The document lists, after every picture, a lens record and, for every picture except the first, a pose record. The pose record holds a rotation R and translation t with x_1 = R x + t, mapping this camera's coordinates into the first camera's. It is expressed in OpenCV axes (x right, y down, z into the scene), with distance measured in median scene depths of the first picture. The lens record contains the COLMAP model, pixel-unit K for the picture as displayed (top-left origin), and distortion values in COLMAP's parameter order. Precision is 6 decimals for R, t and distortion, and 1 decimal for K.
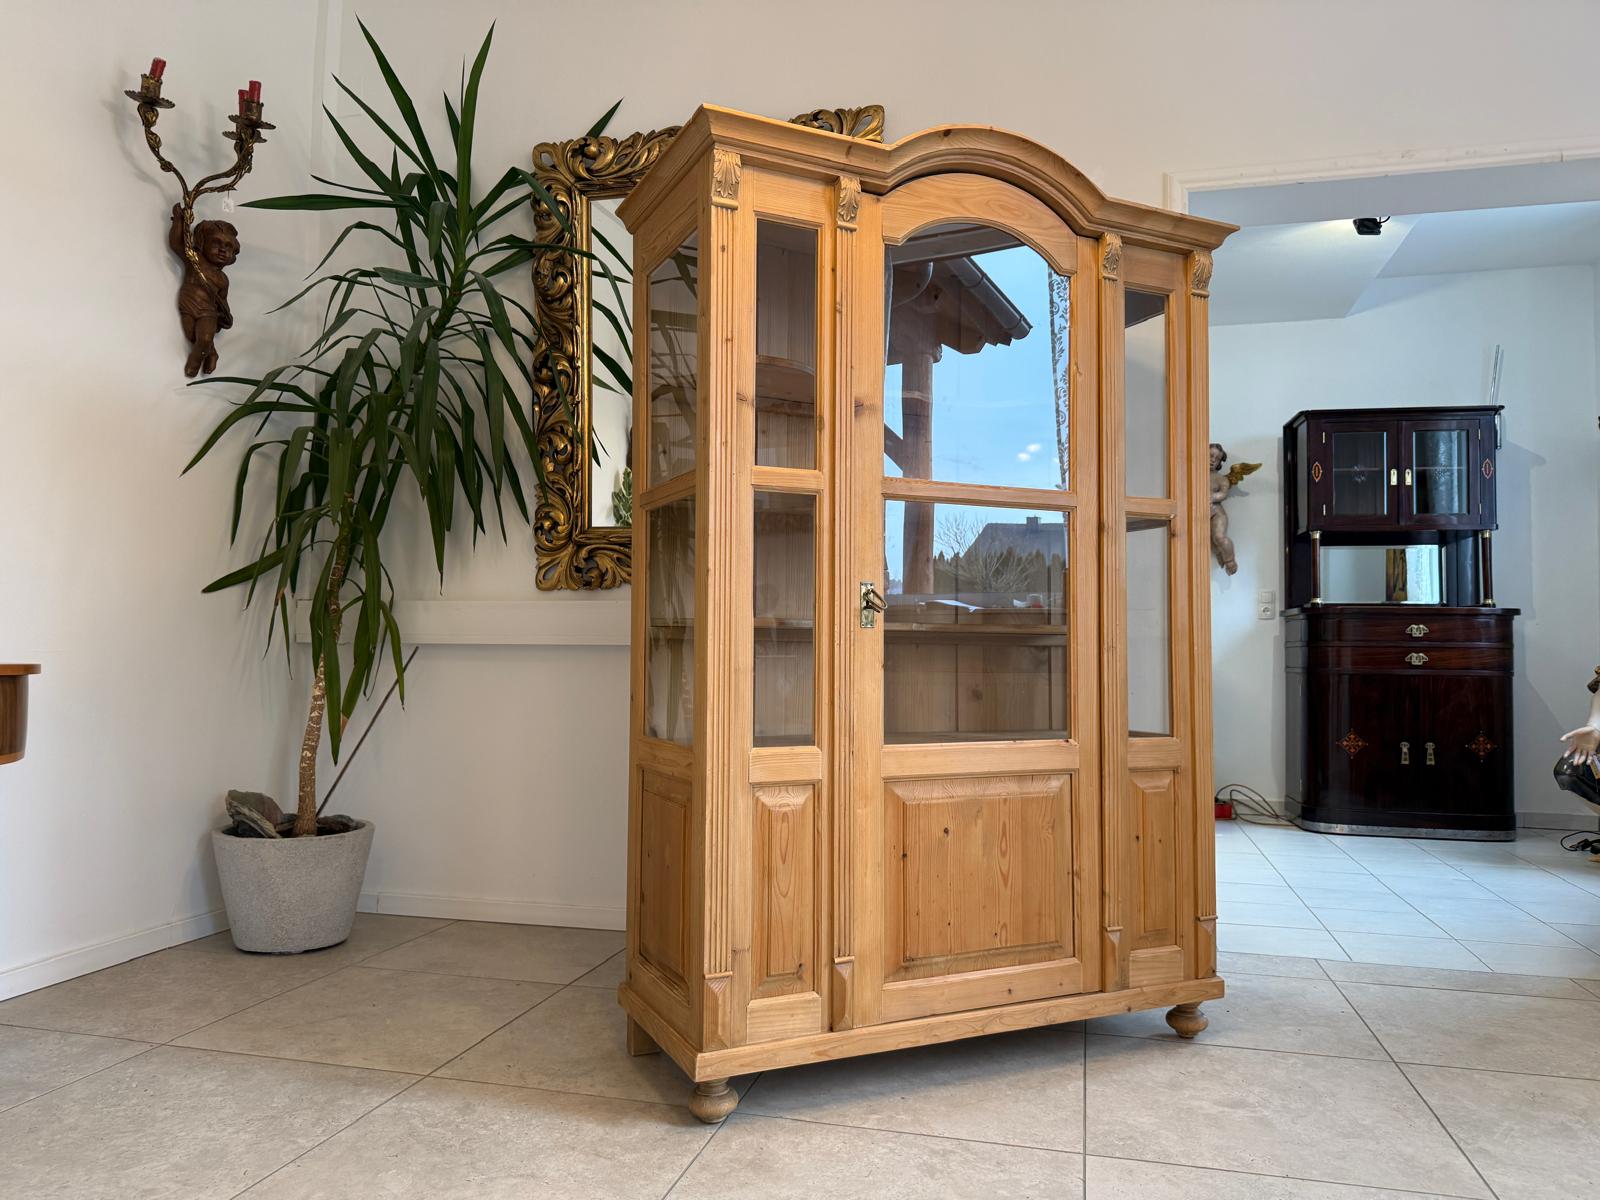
lens RADIAL K [[1126.1, 0, 793.2], [0, 1126.1, 606.9], [0, 0, 1]] dist [0.014468, -0.019809]
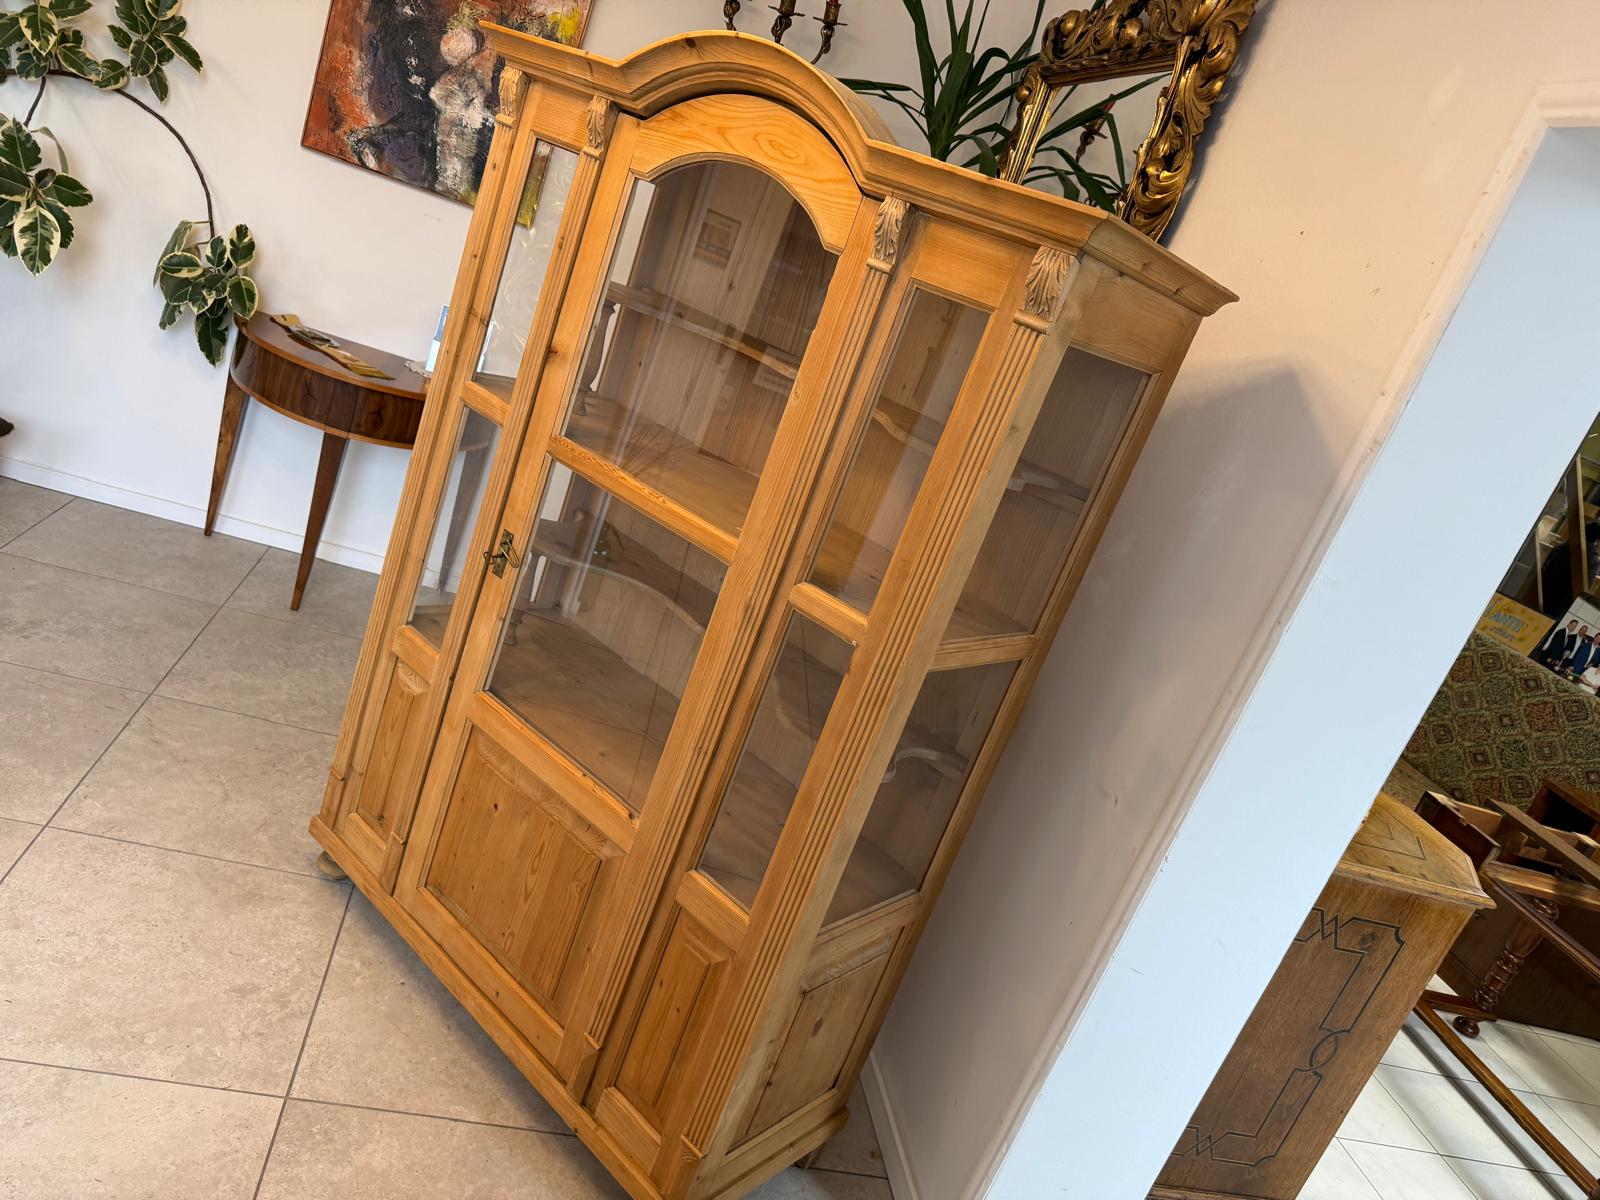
lens RADIAL K [[1134.0, 0, 802.4], [0, 1134.0, 593.0], [0, 0, 1]] dist [-0.004548, 0.000904]
pose [[0.403484, 0.403345, -0.821288, 0.864429], [-0.300710, 0.906191, 0.297308, -0.297249], [0.864161, 0.127011, 0.486923, 0.657787]]
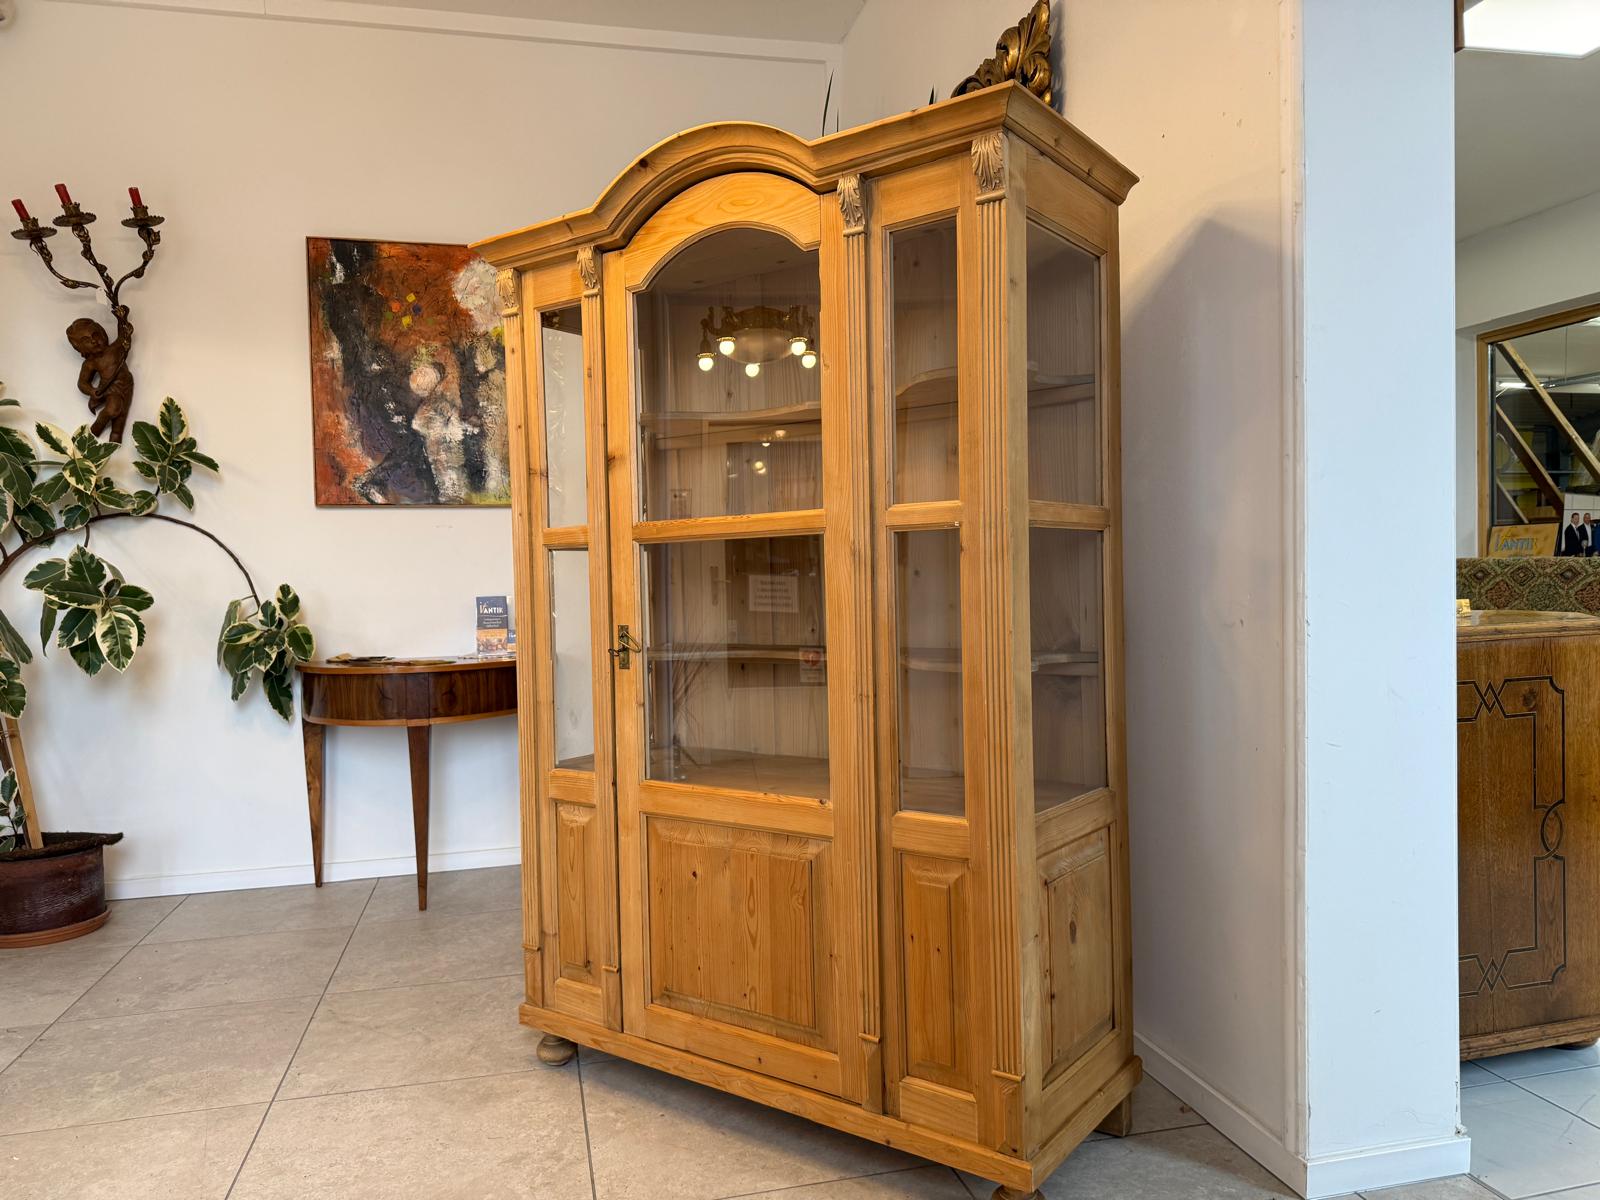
lens RADIAL K [[1128.4, 0, 802.1], [0, 1128.4, 607.2], [0, 0, 1]] dist [0.008305, -0.010282]
pose [[0.476979, 0.003373, -0.878908, 0.945890], [0.063762, 0.997225, 0.038430, -0.061422], [0.876599, -0.074371, 0.475440, 0.564738]]
